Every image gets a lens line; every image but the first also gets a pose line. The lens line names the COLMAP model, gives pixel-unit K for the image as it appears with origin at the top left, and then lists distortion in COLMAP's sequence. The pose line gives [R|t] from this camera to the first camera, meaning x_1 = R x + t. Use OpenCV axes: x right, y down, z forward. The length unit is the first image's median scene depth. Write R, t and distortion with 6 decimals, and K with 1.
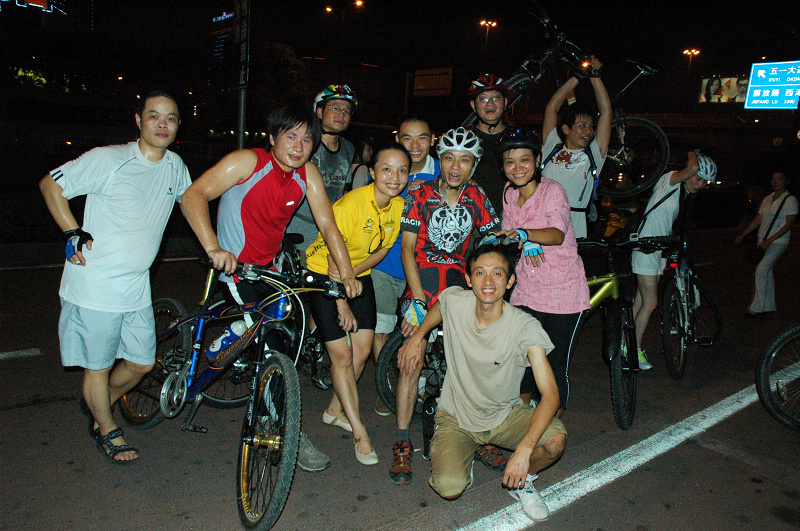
lens RADIAL K [[622.9, 0, 406.9], [0, 622.9, 265.8], [0, 0, 1]] dist [-0.143394, 0.137040]
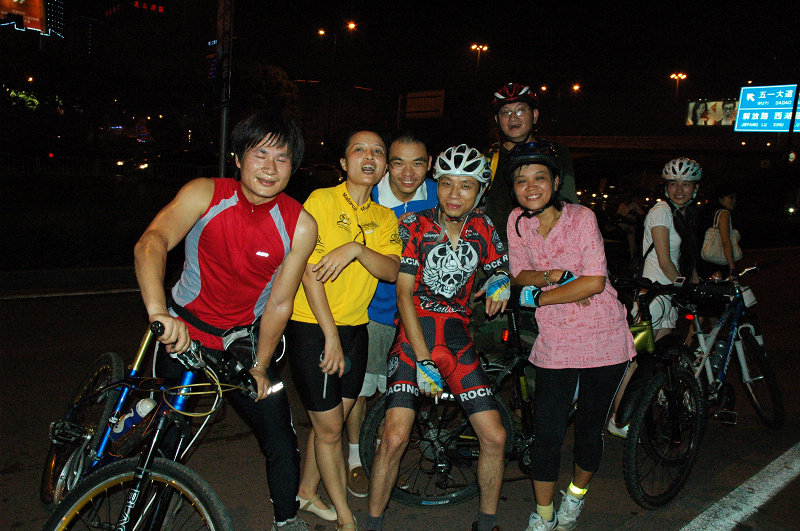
lens RADIAL K [[616.2, 0, 400.0], [0, 616.2, 265.5], [0, 0, 1]] dist [-0.143637, 0.119630]
pose [[0.999996, 0.002001, 0.002067, 0.001007], [-0.001931, 0.999456, -0.032919, -0.026598], [-0.002132, 0.032915, 0.999456, 0.133428]]
